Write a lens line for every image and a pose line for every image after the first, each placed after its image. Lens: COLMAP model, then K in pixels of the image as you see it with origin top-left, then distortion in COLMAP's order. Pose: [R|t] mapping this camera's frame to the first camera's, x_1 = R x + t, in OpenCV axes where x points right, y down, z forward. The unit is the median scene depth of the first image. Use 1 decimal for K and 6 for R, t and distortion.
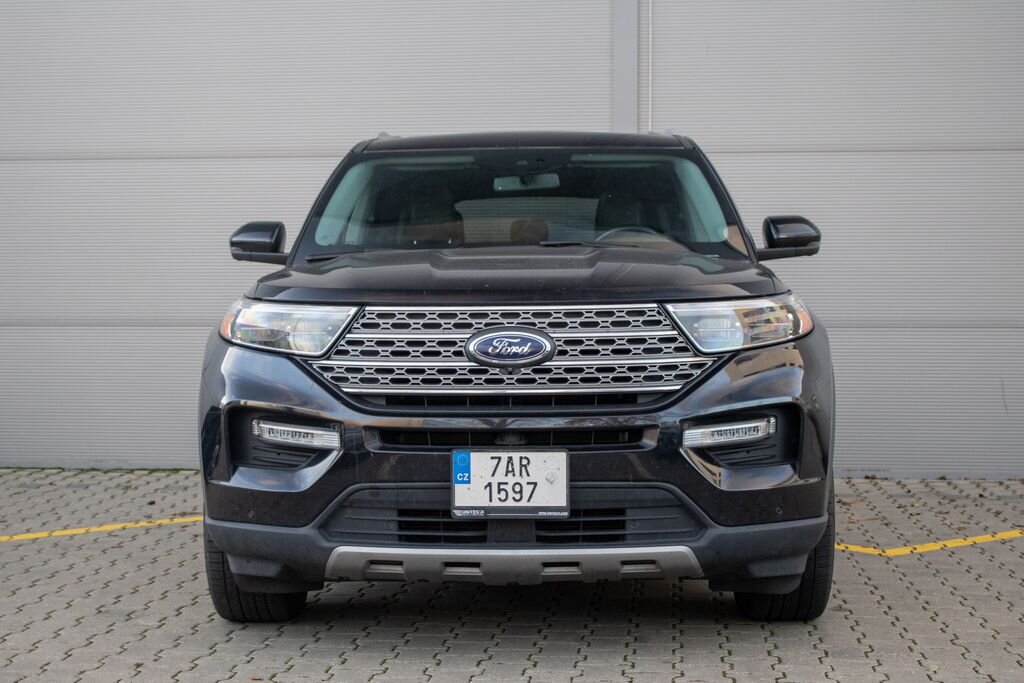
lens RADIAL K [[1687.0, 0, 512.0], [0, 1687.0, 341.5], [0, 0, 1]] dist [0.025242, 0.008980]
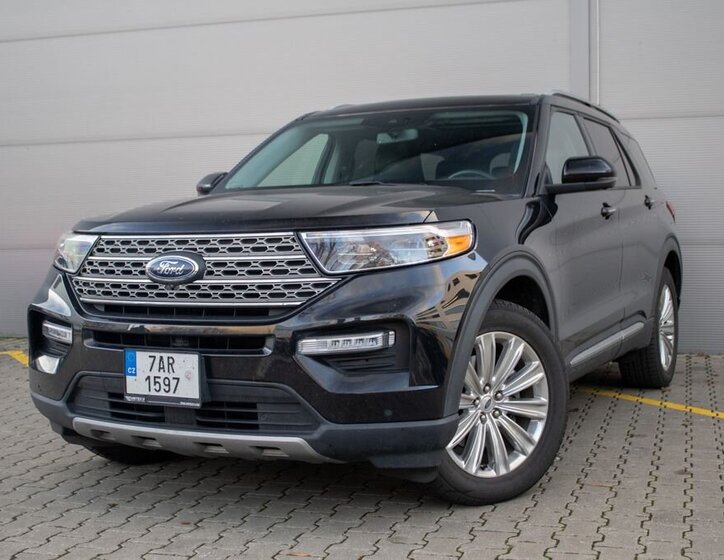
lens RADIAL K [[1057.3, 0, 362.0], [0, 1057.3, 280.0], [0, 0, 1]] dist [-0.018127, -0.018077]
pose [[0.904813, 0.014188, -0.425572, 0.454665], [-0.002965, 0.999630, 0.027024, -0.009194], [0.425799, -0.023190, 0.904521, 0.353063]]
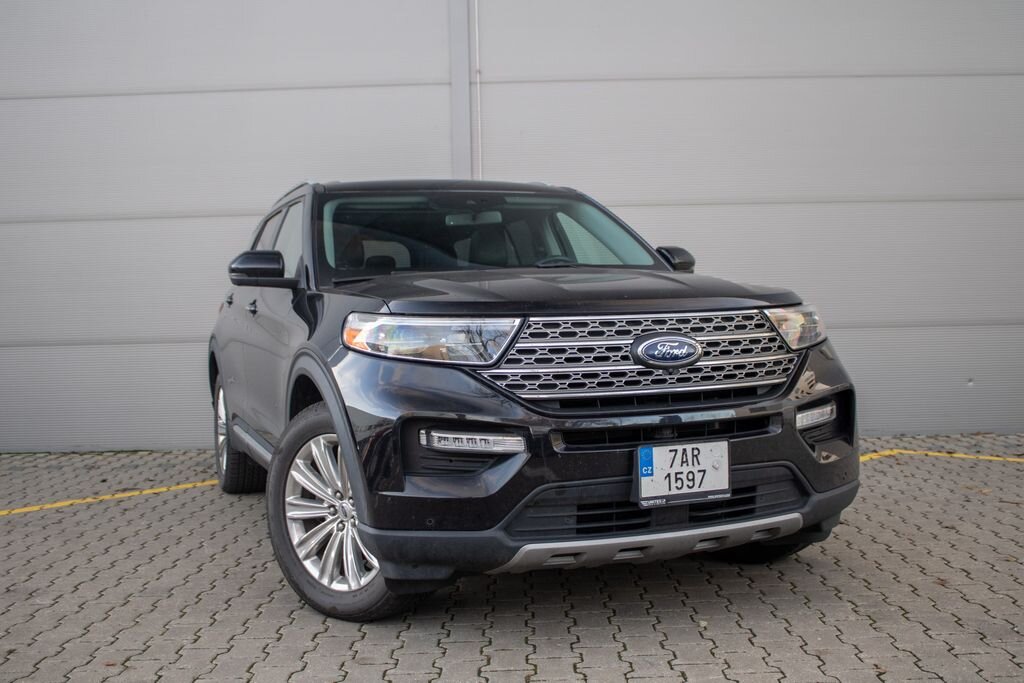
lens RADIAL K [[1088.2, 0, 515.9], [0, 1088.2, 336.5], [0, 0, 1]] dist [-0.084098, -0.000663]
pose [[0.916738, -0.028576, 0.398467, -0.377876], [0.035147, 0.999340, -0.009193, -0.002707], [-0.397941, 0.022433, 0.917137, 0.380457]]
